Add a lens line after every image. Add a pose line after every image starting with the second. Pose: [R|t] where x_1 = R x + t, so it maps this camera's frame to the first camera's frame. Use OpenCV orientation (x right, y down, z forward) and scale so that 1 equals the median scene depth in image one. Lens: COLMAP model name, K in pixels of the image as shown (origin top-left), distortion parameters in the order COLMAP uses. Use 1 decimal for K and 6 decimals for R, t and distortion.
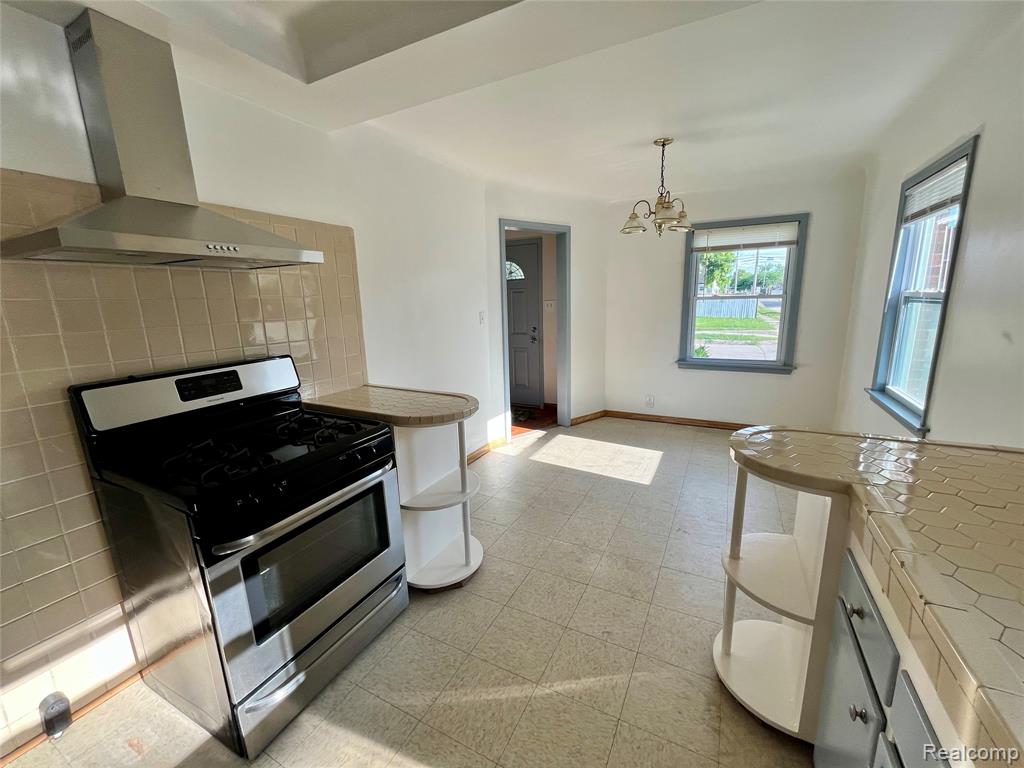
lens RADIAL K [[415.1, 0, 519.5], [0, 415.1, 383.0], [0, 0, 1]] dist [-0.002907, 0.000391]
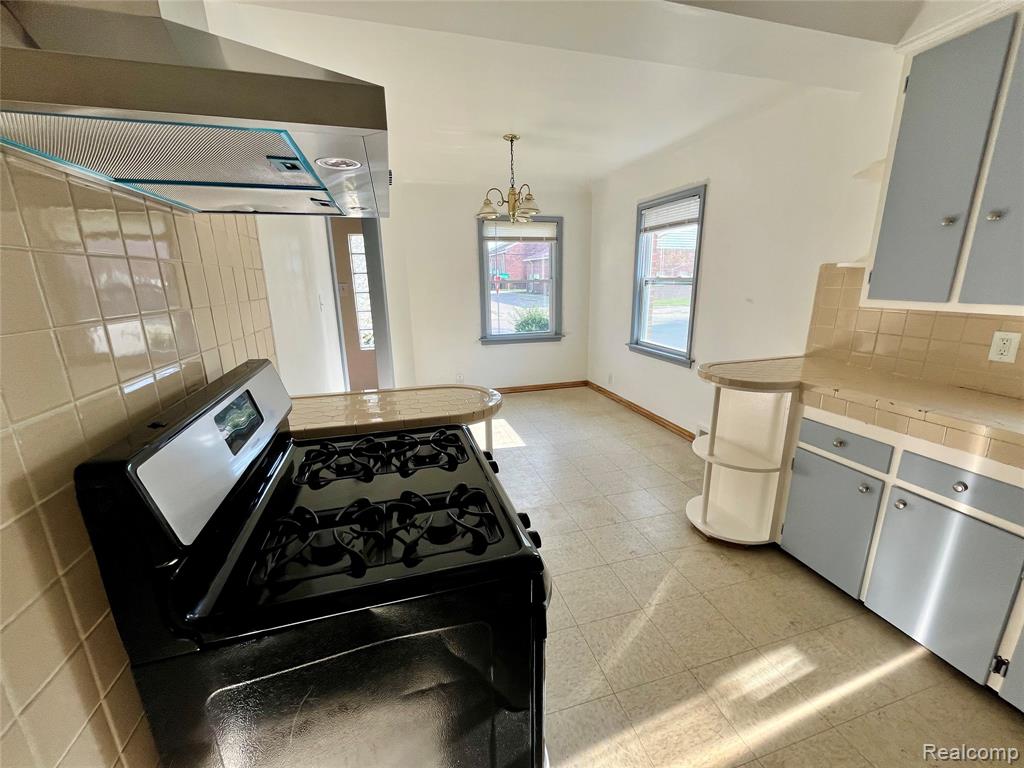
lens RADIAL K [[415.1, 0, 508.6], [0, 415.1, 383.2], [0, 0, 1]] dist [-0.002907, 0.000391]
pose [[0.727204, -0.153716, 0.668989, -0.547876], [0.135521, 0.987571, 0.079604, -0.024876], [-0.672910, 0.032773, 0.738998, 0.225128]]
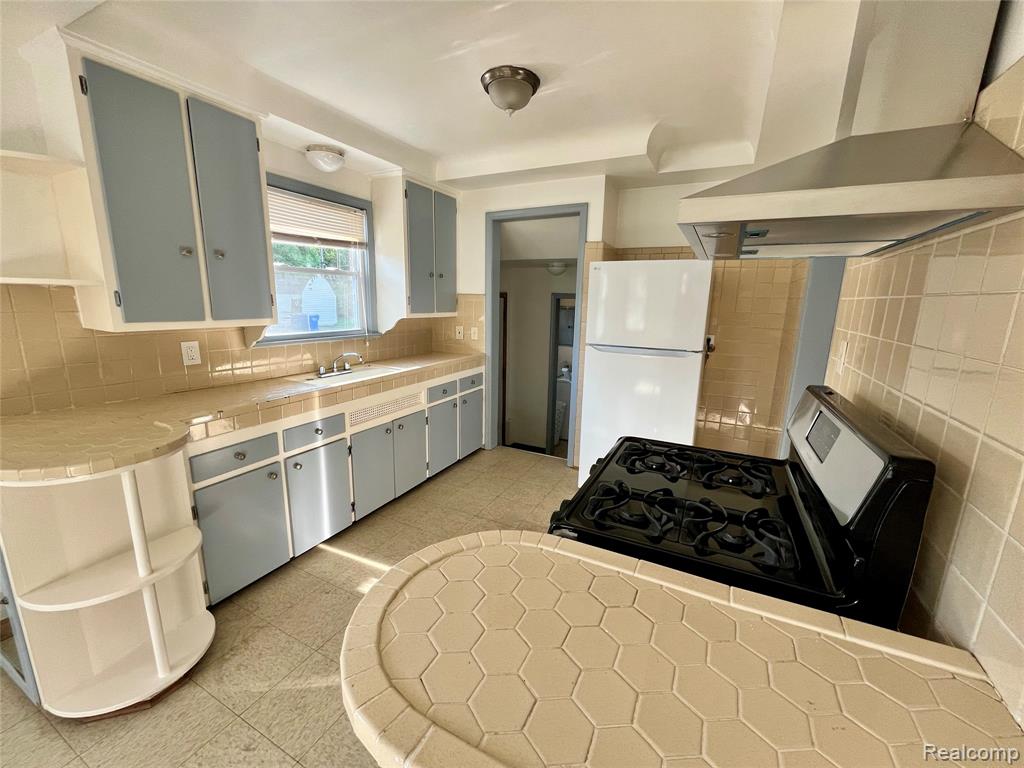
lens RADIAL K [[415.1, 0, 502.1], [0, 415.1, 386.8], [0, 0, 1]] dist [-0.002907, 0.000391]
pose [[-0.999722, 0.004354, 0.023191, 0.375523], [0.013391, 0.913905, 0.405707, -0.452561], [-0.019428, 0.405904, -0.913709, 2.090934]]
